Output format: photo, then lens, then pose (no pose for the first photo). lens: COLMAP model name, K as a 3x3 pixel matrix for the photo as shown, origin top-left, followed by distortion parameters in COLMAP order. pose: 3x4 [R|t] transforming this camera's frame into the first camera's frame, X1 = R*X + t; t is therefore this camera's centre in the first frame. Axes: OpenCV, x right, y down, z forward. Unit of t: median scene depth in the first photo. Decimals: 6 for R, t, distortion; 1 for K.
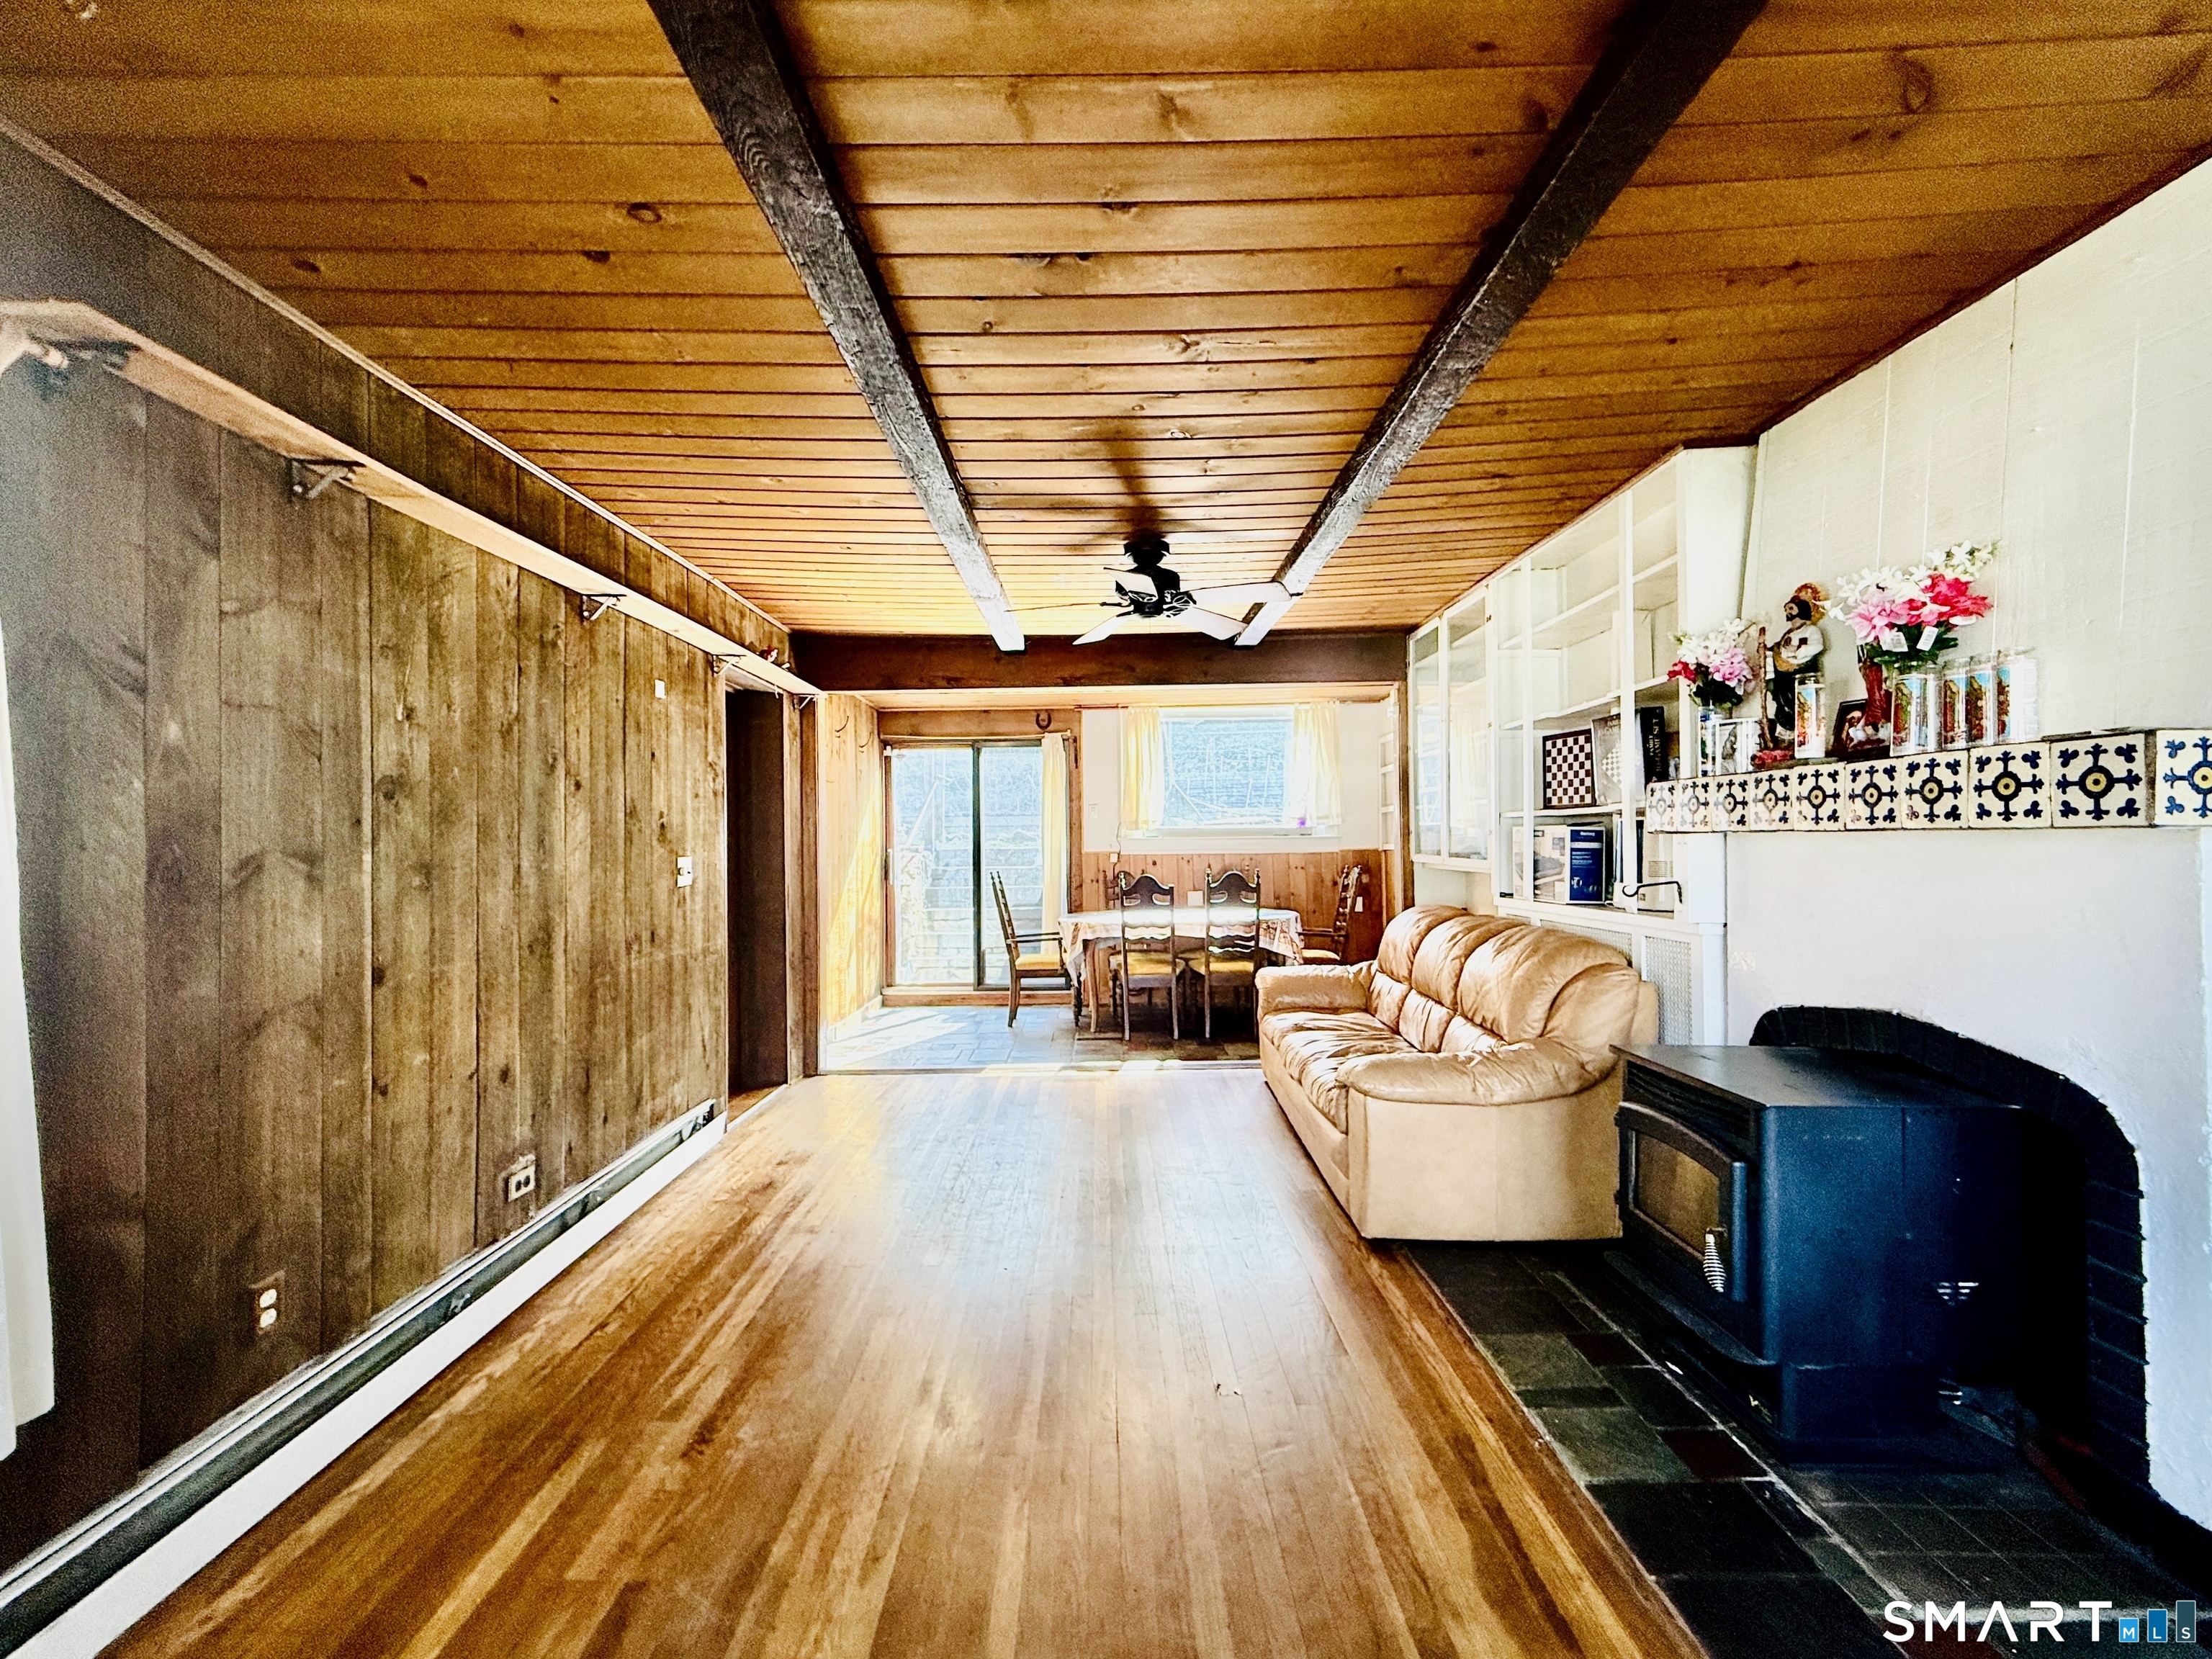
lens RADIAL K [[965.4, 0, 1098.5], [0, 965.4, 838.7], [0, 0, 1]] dist [0.000763, -0.000275]
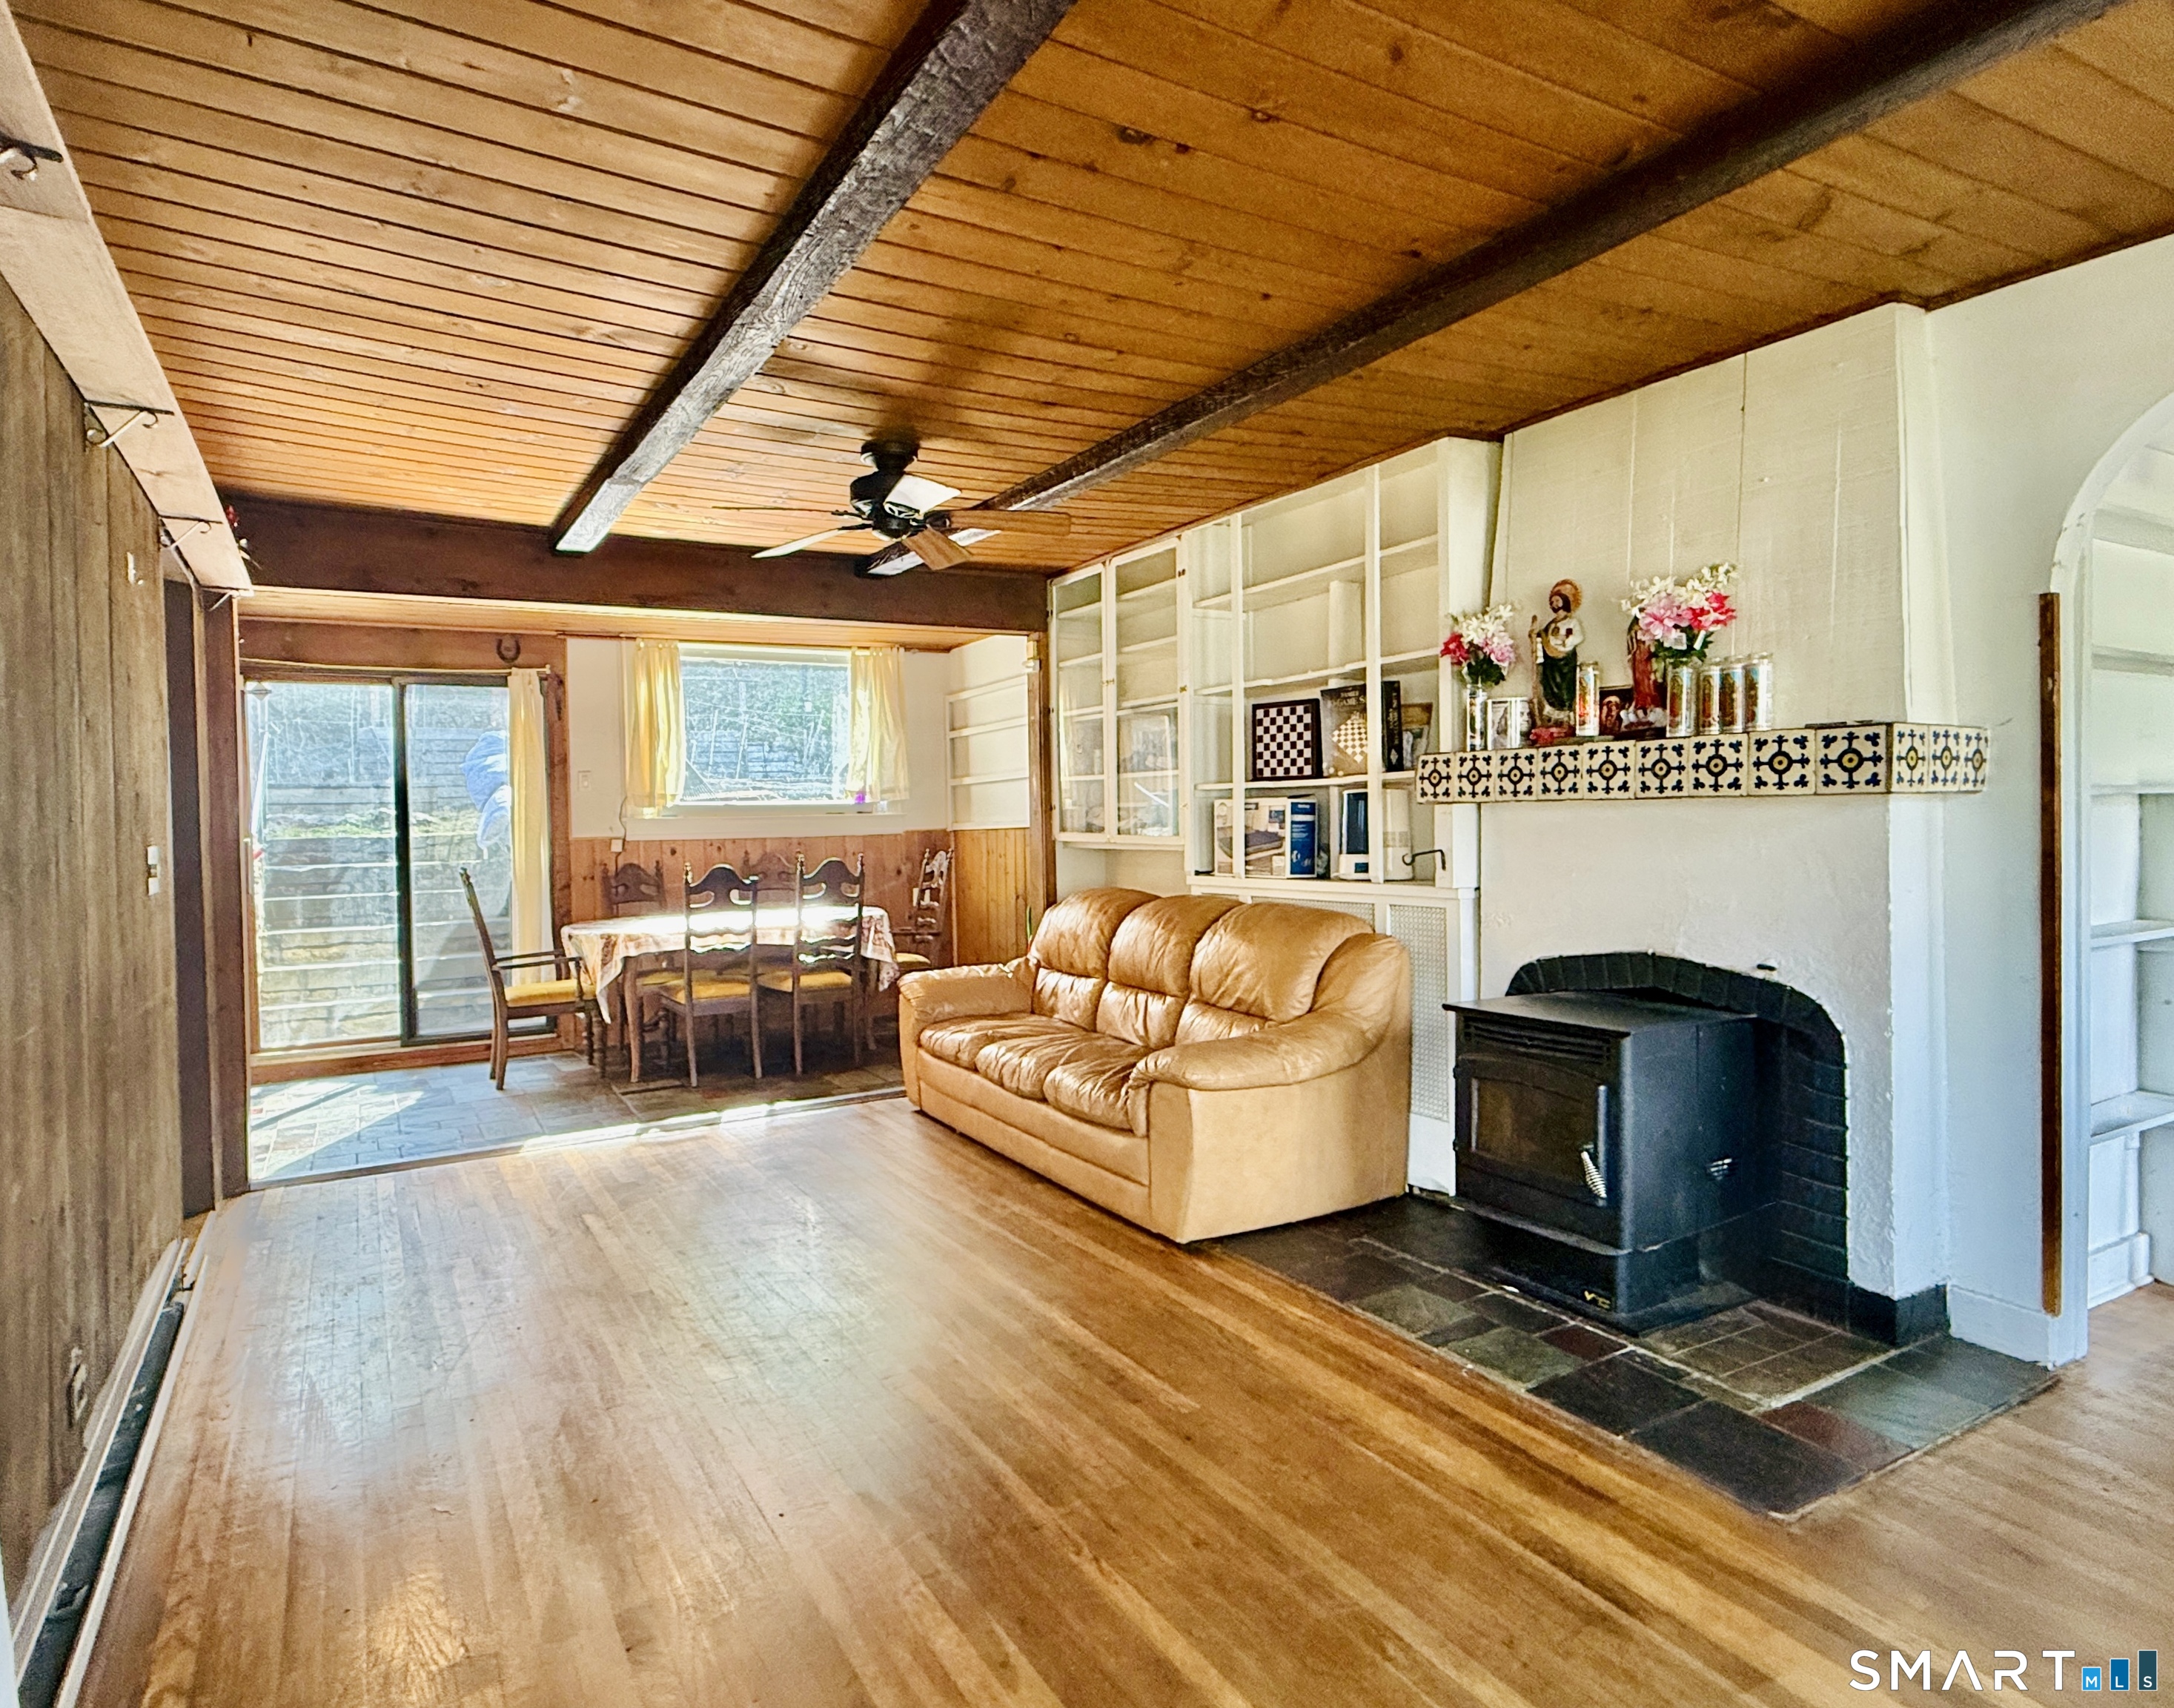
lens RADIAL K [[1250.3, 0, 1087.0], [0, 1250.3, 854.0], [0, 0, 1]] dist [-0.002551, 0.000157]
pose [[0.858995, -0.021338, 0.511539, -0.488306], [0.008273, 0.999579, 0.027804, 0.009210], [-0.511917, -0.019652, 0.858810, 0.032239]]
